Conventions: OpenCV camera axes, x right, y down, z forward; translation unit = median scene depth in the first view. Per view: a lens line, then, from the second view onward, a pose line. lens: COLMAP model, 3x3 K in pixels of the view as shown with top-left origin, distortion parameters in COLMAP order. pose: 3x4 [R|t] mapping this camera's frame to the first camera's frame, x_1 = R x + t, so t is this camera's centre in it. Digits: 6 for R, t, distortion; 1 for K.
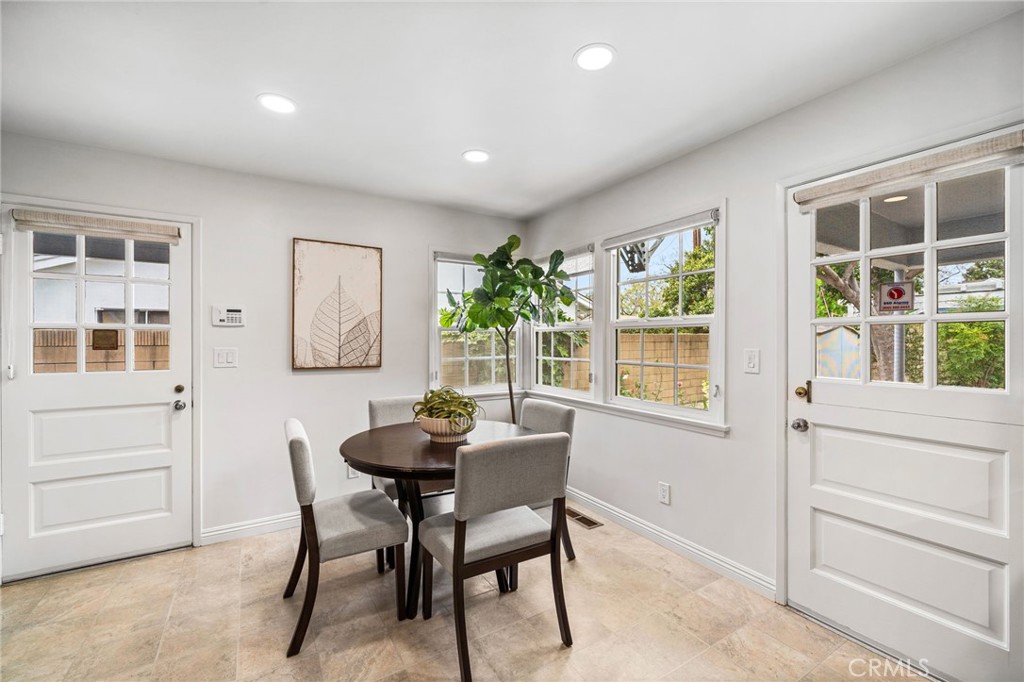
lens RADIAL K [[429.4, 0, 514.7], [0, 429.4, 341.1], [0, 0, 1]] dist [0.000241, 0.000075]
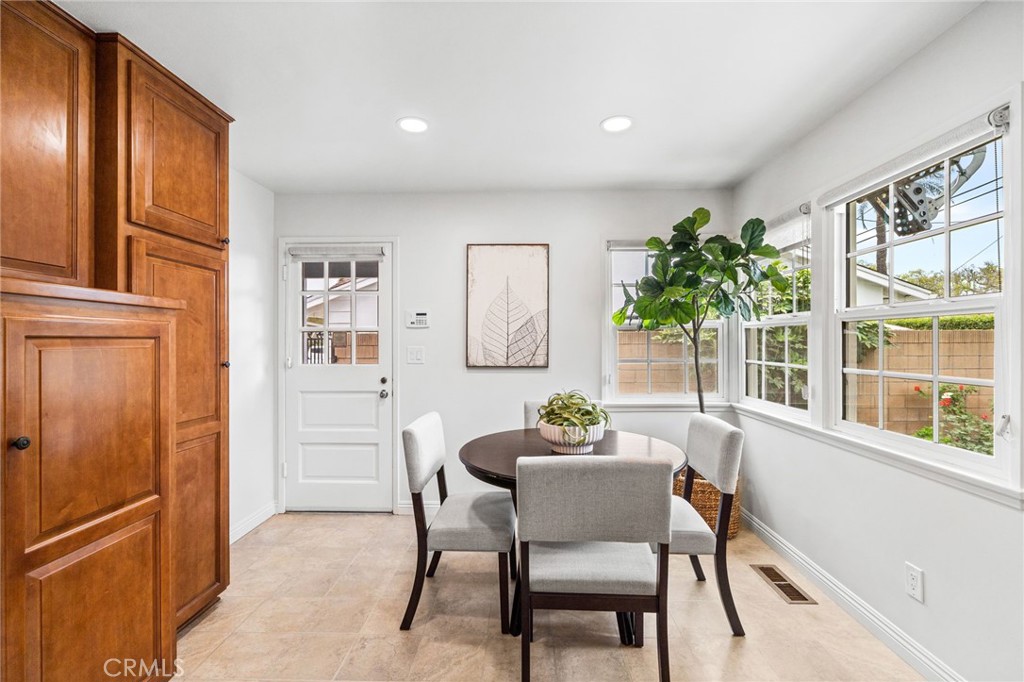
lens RADIAL K [[460.6, 0, 511.5], [0, 460.6, 340.8], [0, 0, 1]] dist [0.001826, 0.000145]
pose [[0.834967, -0.002314, -0.550295, 0.222160], [0.000788, 0.999995, -0.003009, 0.004055], [0.550299, 0.002079, 0.834965, 0.111028]]
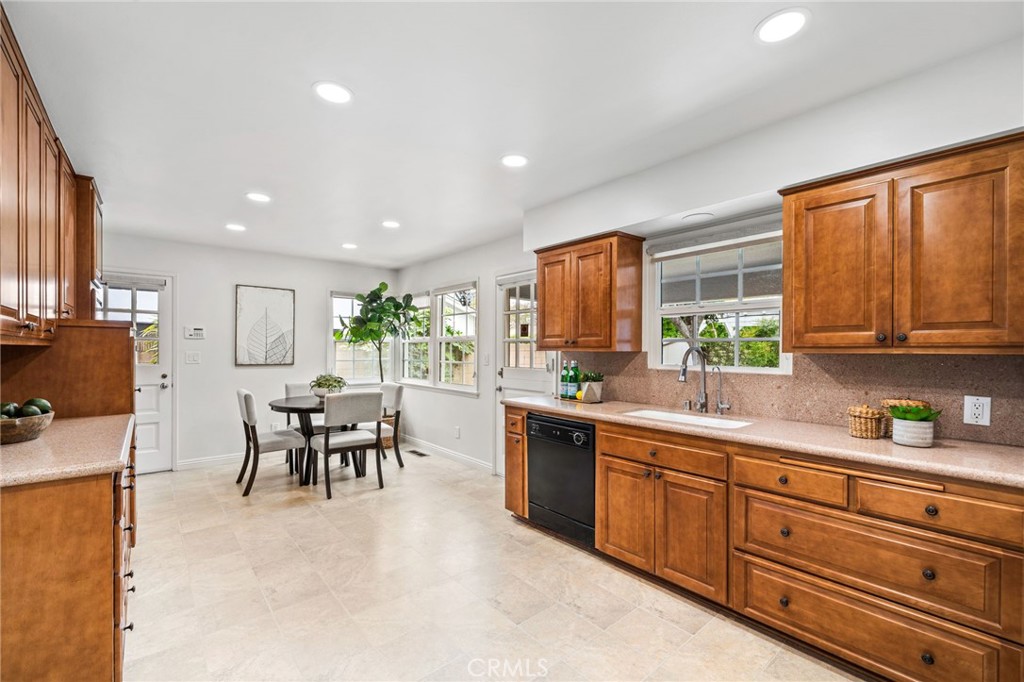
lens RADIAL K [[429.4, 0, 510.7], [0, 429.4, 352.7], [0, 0, 1]] dist [0.000241, 0.000075]
pose [[0.989226, 0.004871, 0.146318, 0.294743], [-0.005670, 0.999971, 0.005042, 0.004167], [-0.146289, -0.005817, 0.989225, -0.813345]]
